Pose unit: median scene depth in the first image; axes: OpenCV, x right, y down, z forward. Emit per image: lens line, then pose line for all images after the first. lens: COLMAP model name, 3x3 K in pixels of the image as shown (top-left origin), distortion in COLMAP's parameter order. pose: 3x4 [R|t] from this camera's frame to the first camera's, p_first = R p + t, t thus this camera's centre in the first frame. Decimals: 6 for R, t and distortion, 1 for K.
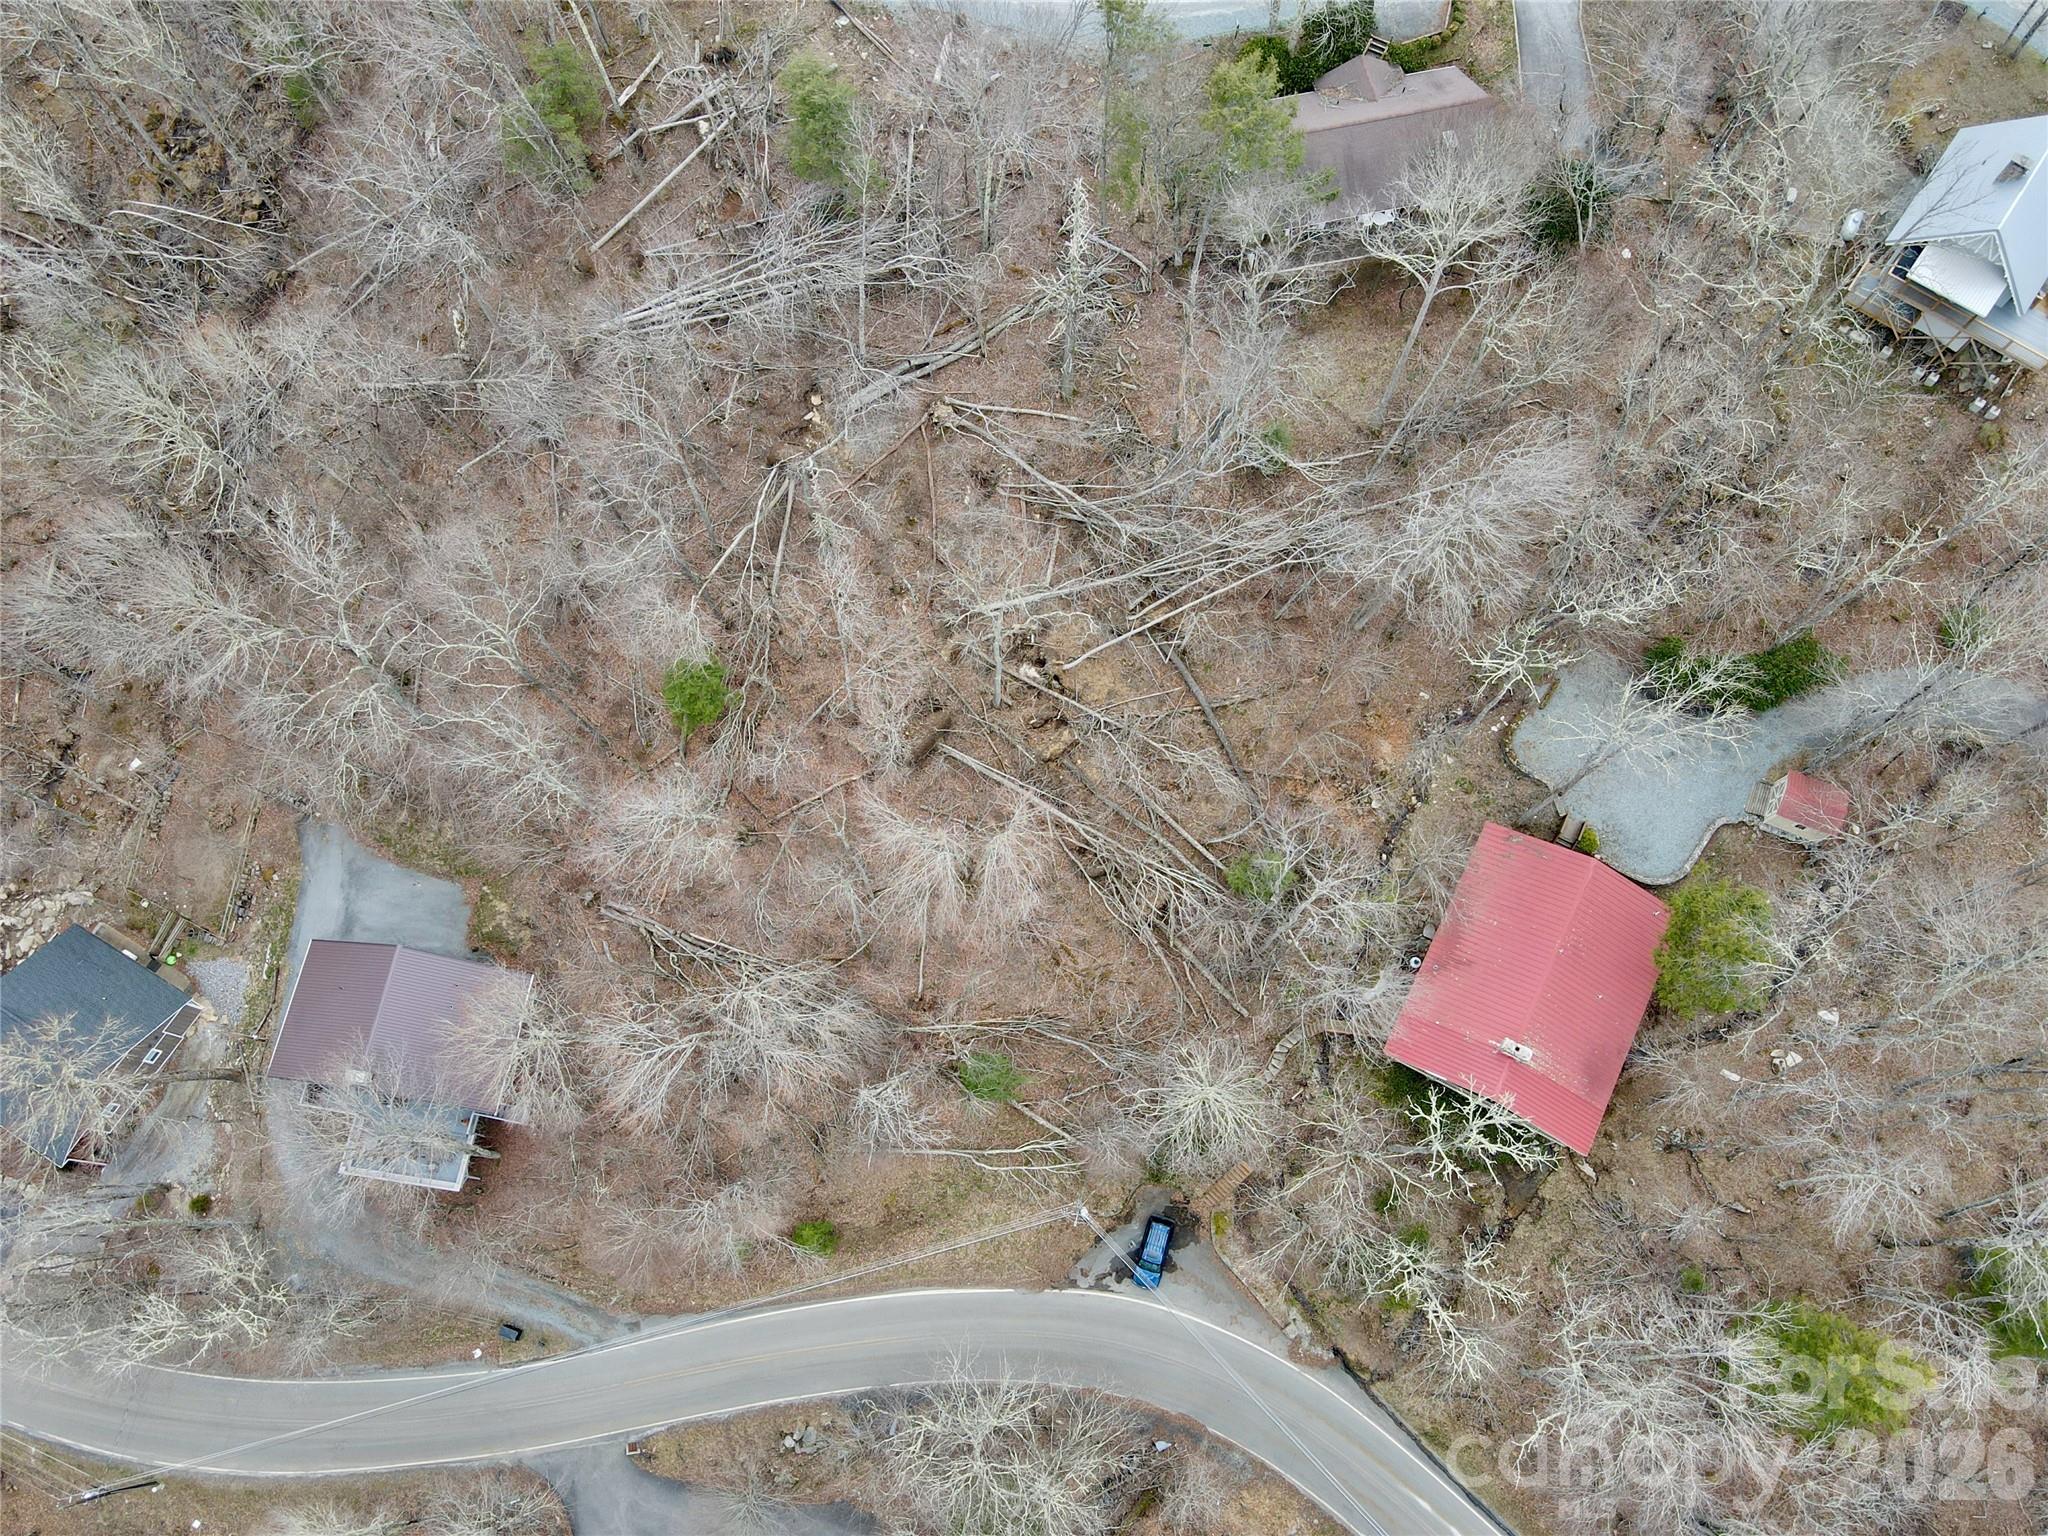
lens RADIAL K [[1423.1, 0, 1024.0], [0, 1423.1, 768.0], [0, 0, 1]] dist [-0.001673, 0.044654]
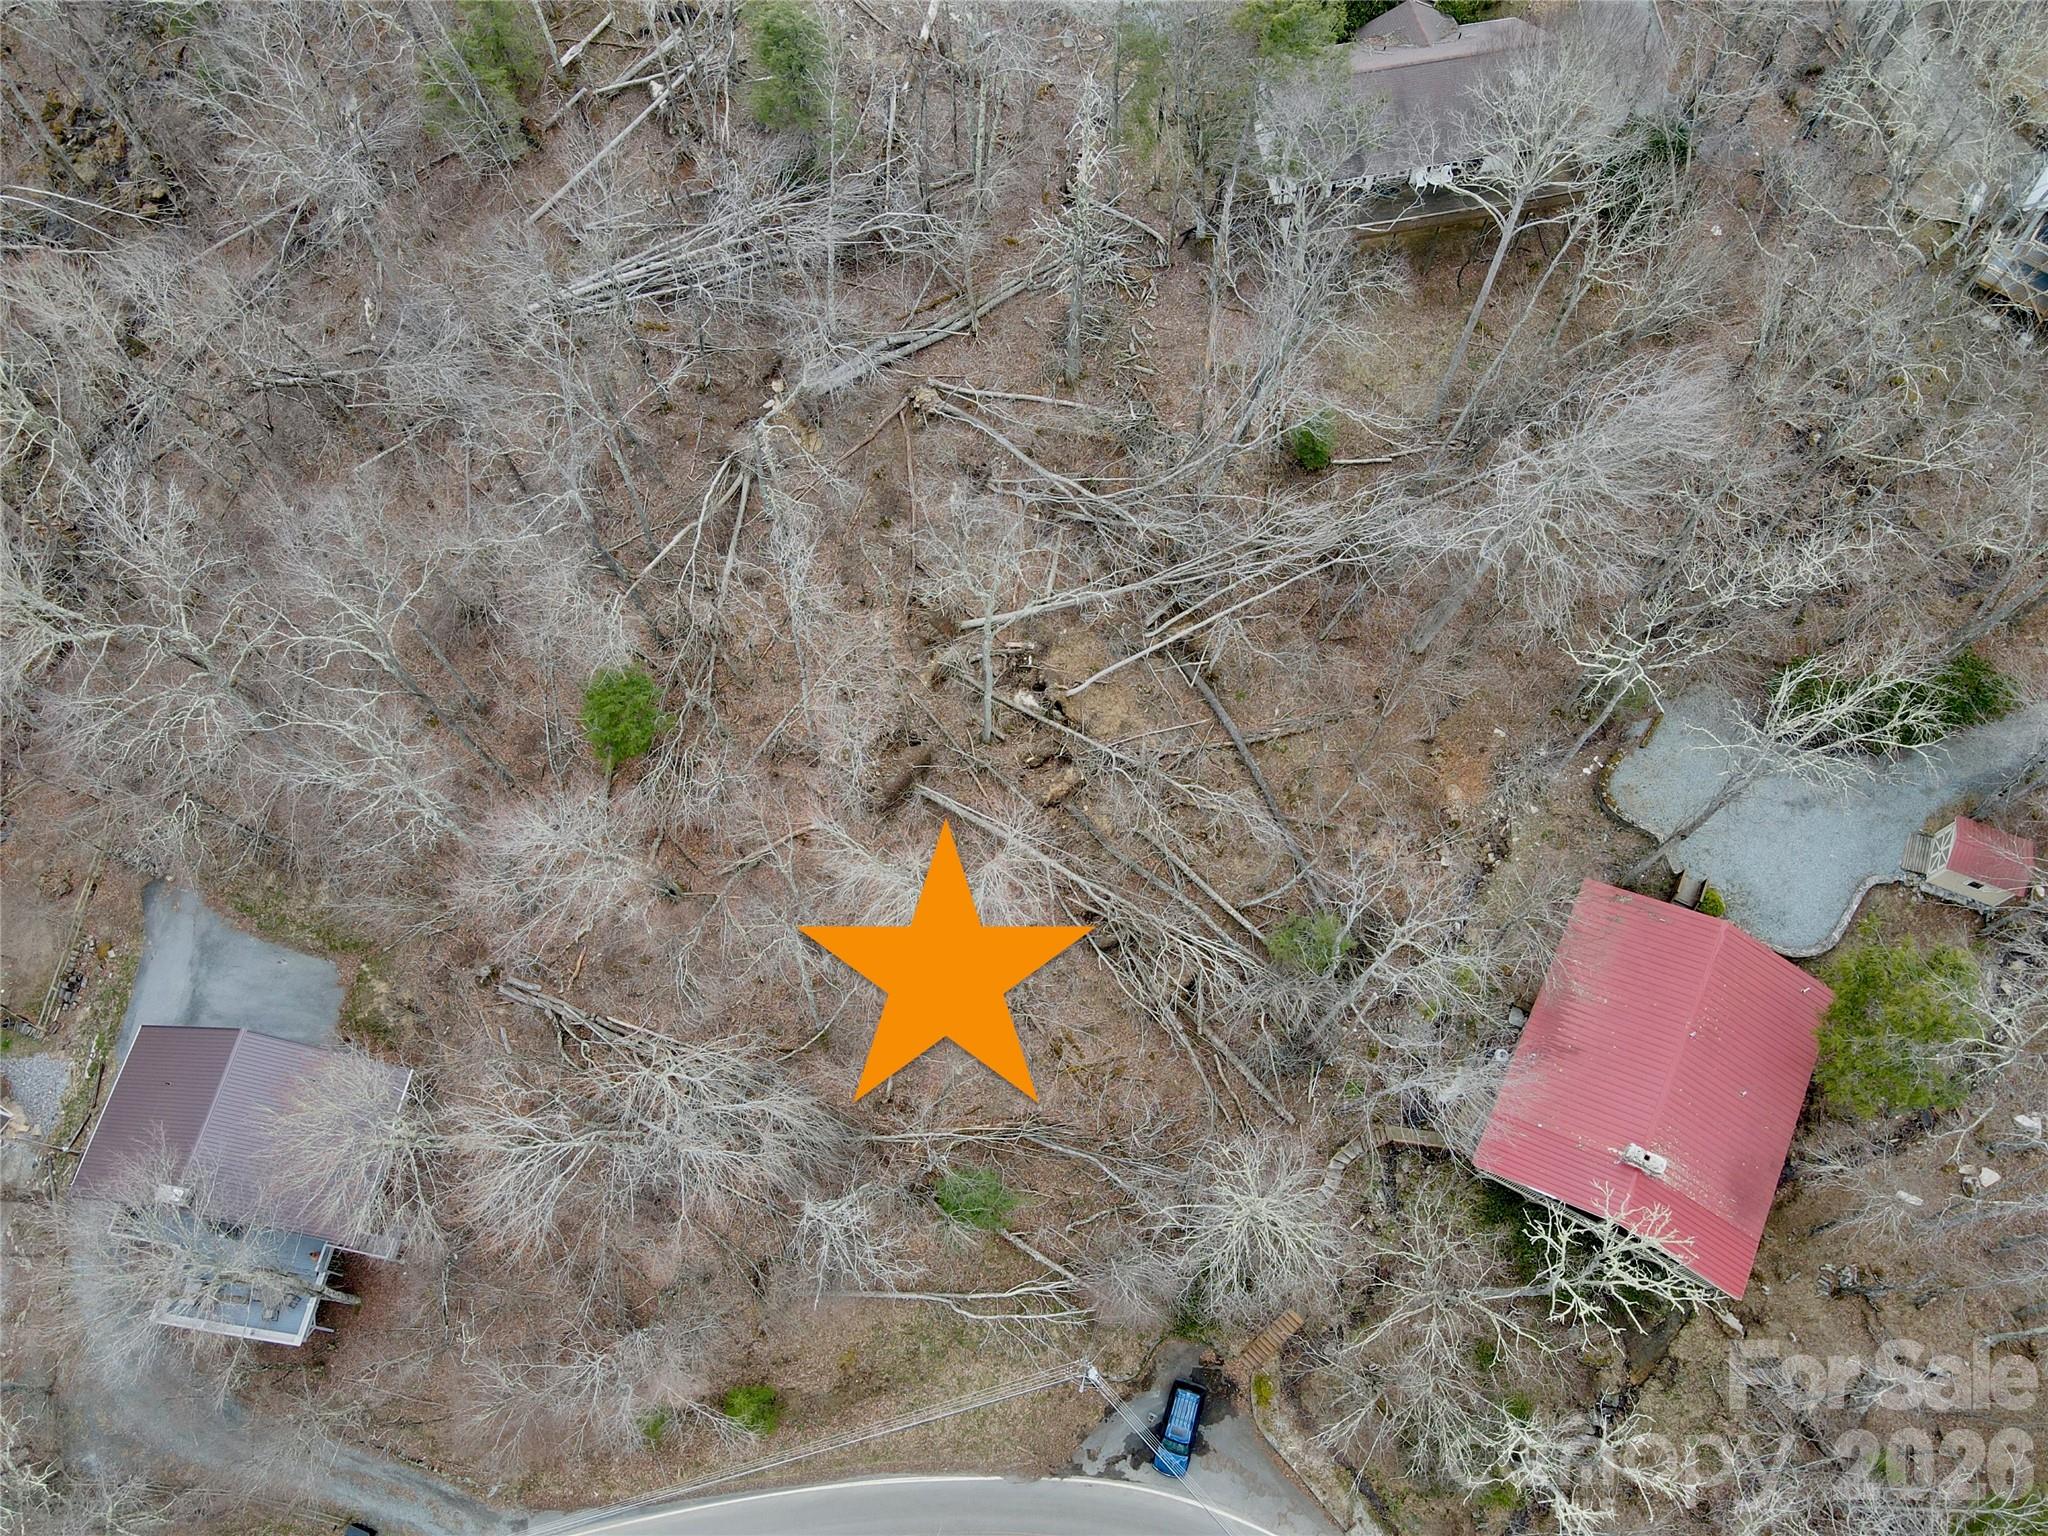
lens RADIAL K [[1454.8, 0, 1024.0], [0, 1454.8, 768.0], [0, 0, 1]] dist [0.013559, 0.009868]
pose [[0.999975, 0.005413, 0.004610, -0.001135], [-0.004909, 0.994668, -0.103012, 0.059992], [-0.005143, 0.102987, 0.994669, 0.157890]]
